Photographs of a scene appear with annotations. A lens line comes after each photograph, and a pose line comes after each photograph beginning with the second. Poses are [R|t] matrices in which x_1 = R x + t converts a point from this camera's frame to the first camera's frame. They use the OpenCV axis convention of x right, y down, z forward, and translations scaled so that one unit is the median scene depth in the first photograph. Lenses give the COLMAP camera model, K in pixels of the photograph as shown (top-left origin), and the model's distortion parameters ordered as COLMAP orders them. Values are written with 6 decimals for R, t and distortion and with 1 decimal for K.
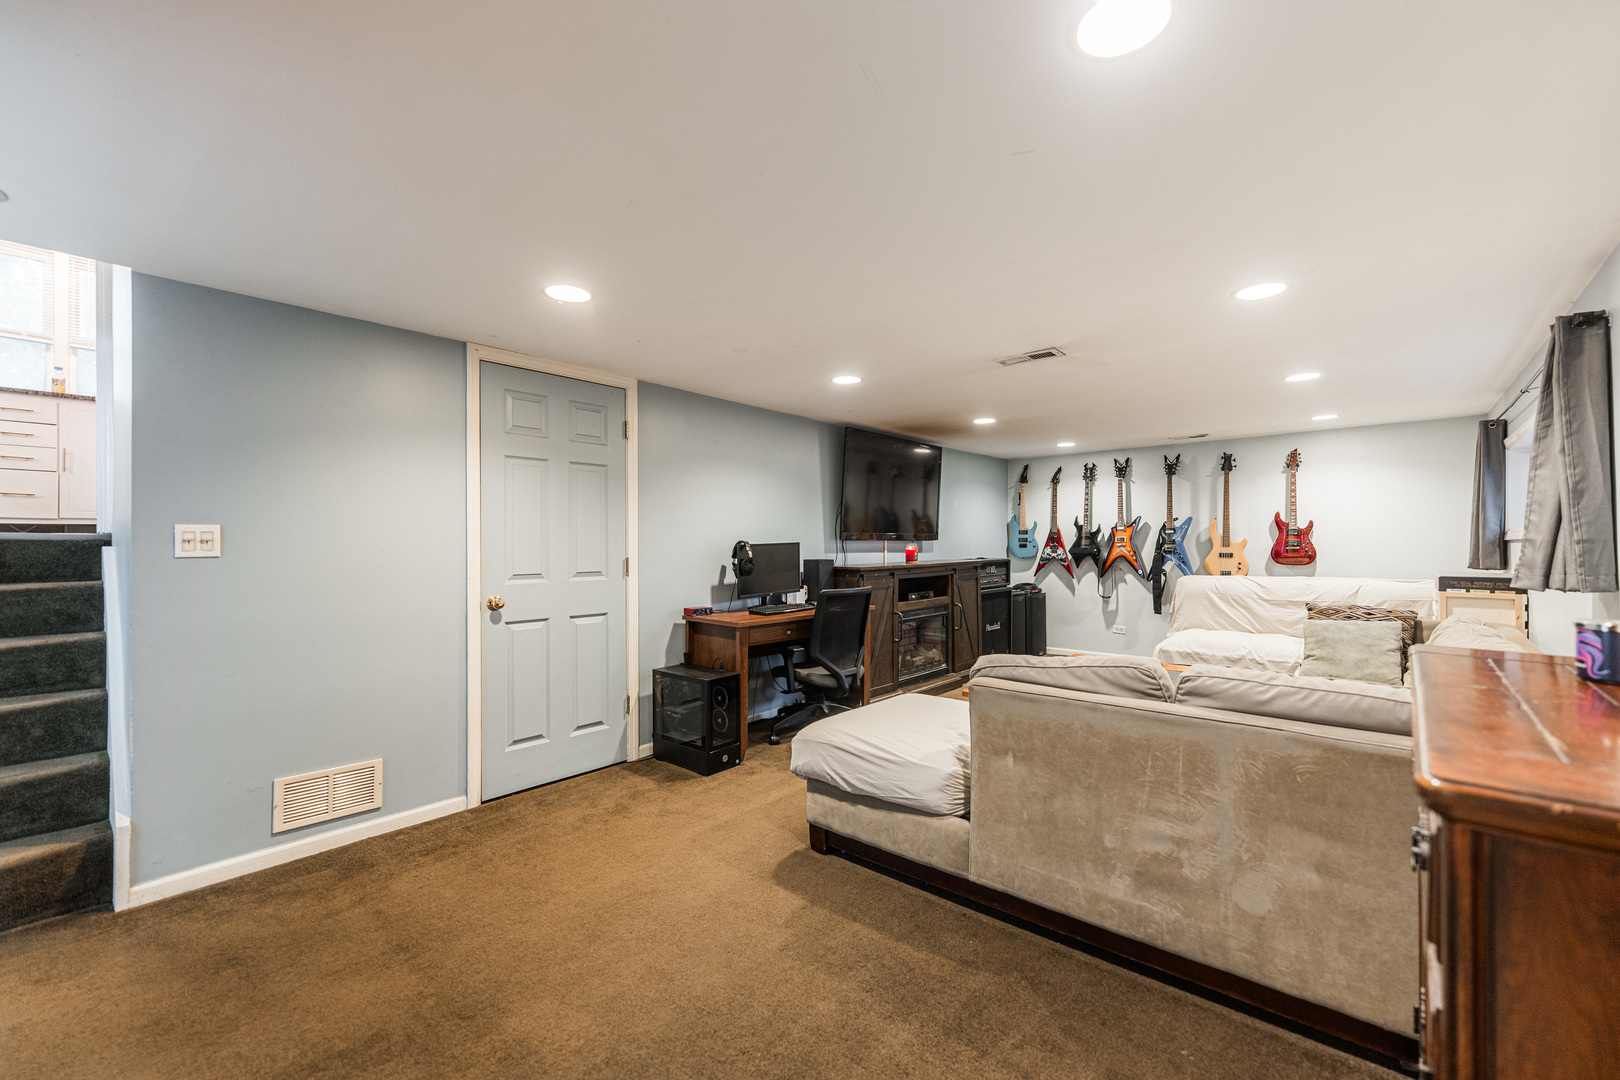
lens RADIAL K [[647.8, 0, 810.0], [0, 647.8, 540.0], [0, 0, 1]] dist [-0.000897, -0.000087]
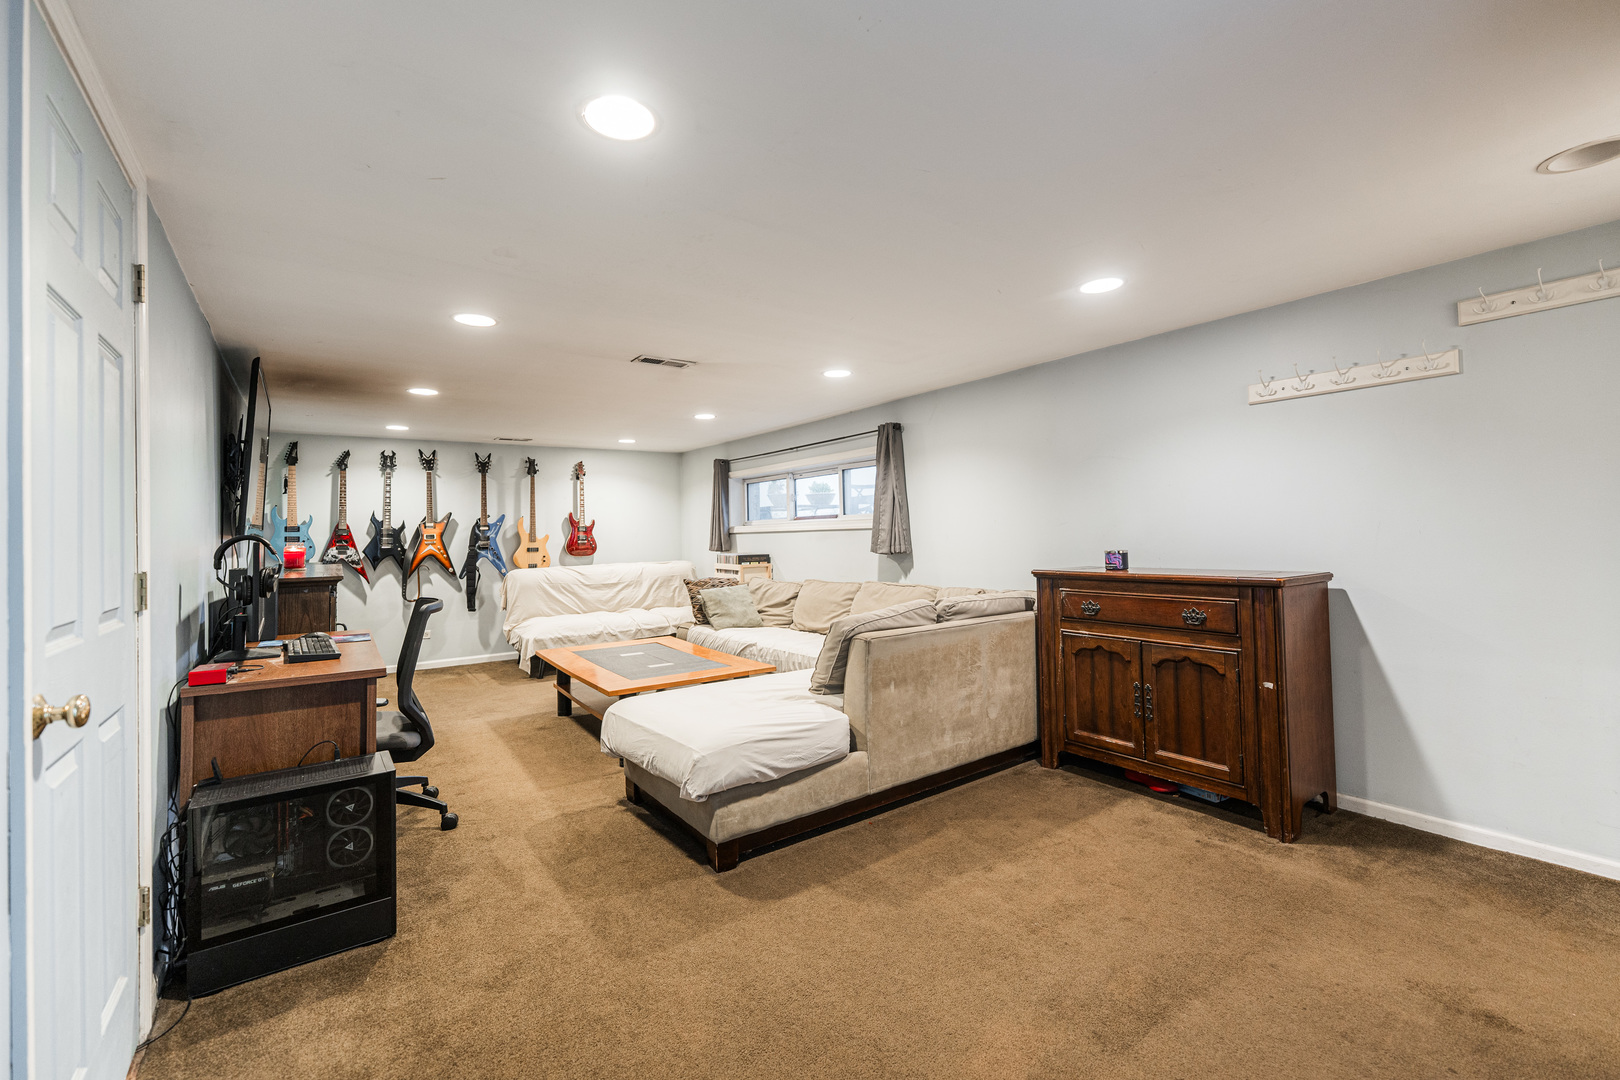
lens RADIAL K [[672.0, 0, 803.4], [0, 672.0, 519.9], [0, 0, 1]] dist [0.000838, -0.000135]
pose [[0.252289, 0.017204, 0.967499, -0.343267], [0.015475, 0.999642, -0.021811, 0.004556], [-0.967528, 0.020475, 0.251933, 0.251692]]
